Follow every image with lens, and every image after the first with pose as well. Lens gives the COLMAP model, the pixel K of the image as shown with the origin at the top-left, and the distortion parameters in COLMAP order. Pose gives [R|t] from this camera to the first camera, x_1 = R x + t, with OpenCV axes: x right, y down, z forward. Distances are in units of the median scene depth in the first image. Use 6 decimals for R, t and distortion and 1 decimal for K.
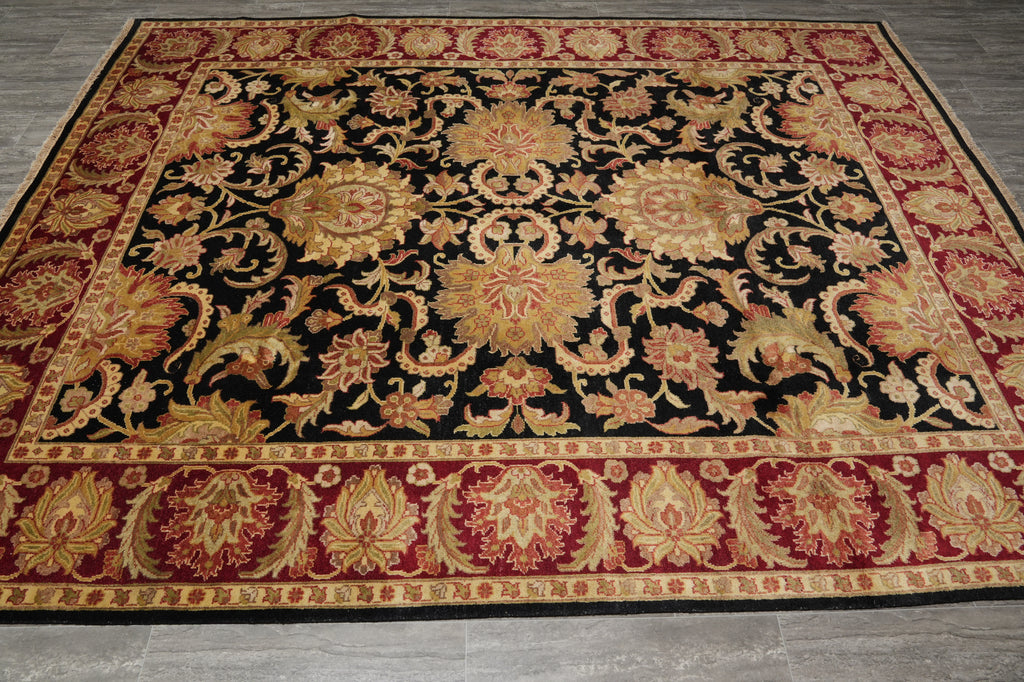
lens RADIAL K [[791.3, 0, 512.0], [0, 791.3, 341.0], [0, 0, 1]] dist [-0.123869, 0.114093]
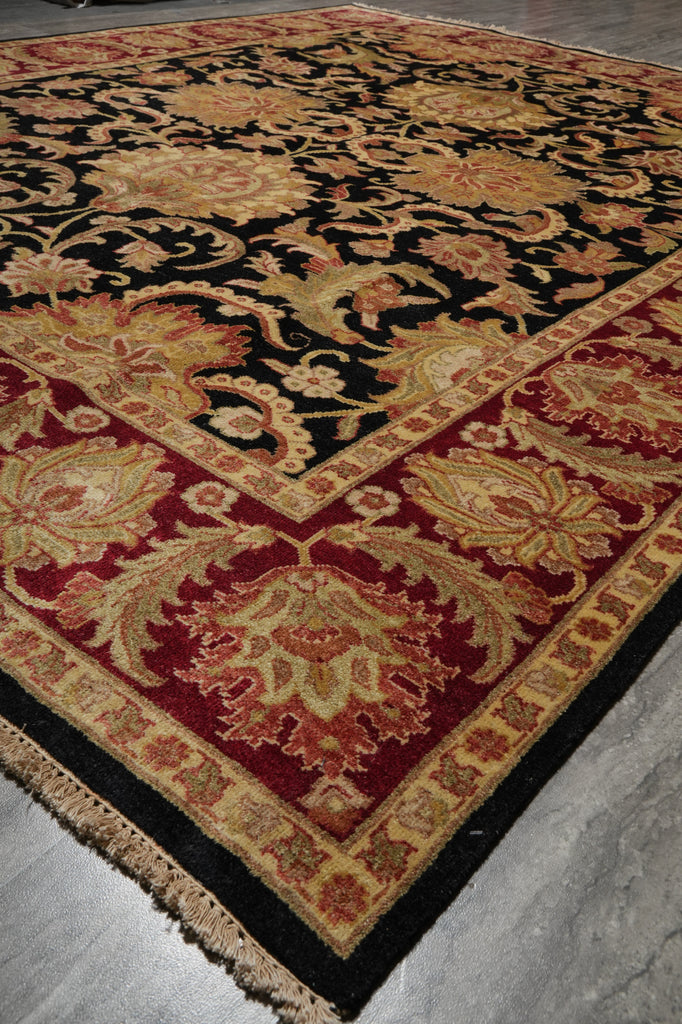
lens RADIAL K [[945.5, 0, 341.0], [0, 945.5, 512.0], [0, 0, 1]] dist [-0.055860, 0.099537]
pose [[-0.645524, 0.411600, -0.643339, 0.807415], [-0.618312, 0.212818, 0.756570, -0.832420], [0.448318, 0.886168, 0.117118, 1.281884]]
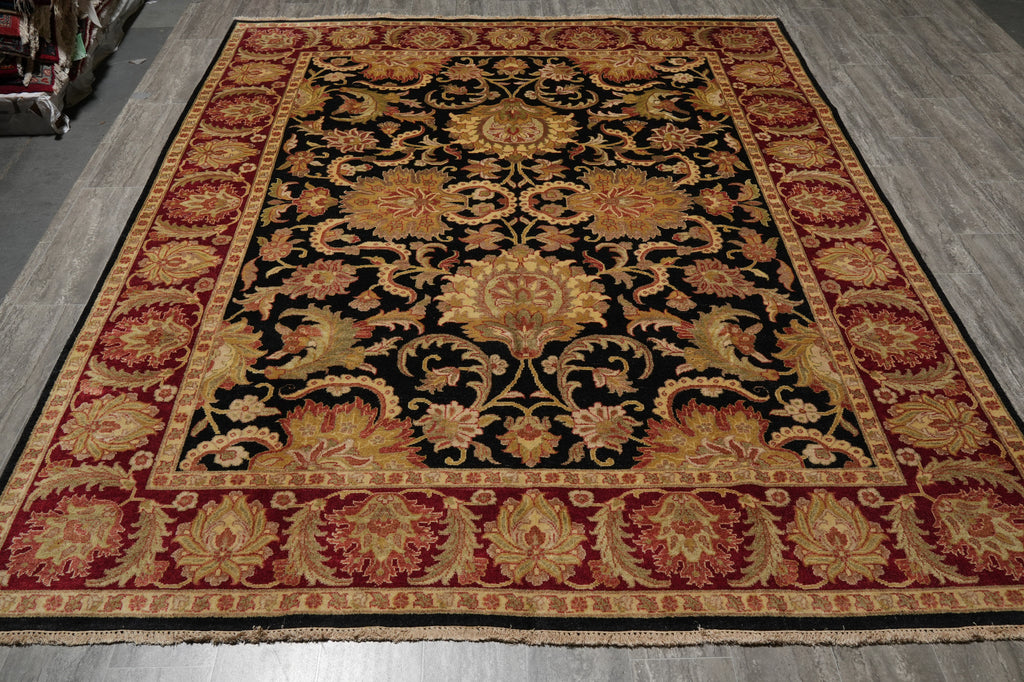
lens RADIAL K [[905.4, 0, 512.0], [0, 905.4, 341.0], [0, 0, 1]] dist [-0.079108, 0.127555]
pose [[0.004461, 0.660557, -0.750763, 1.138634], [-0.753462, 0.495839, 0.431786, -0.647757], [0.657477, 0.563745, 0.499917, 0.499604]]
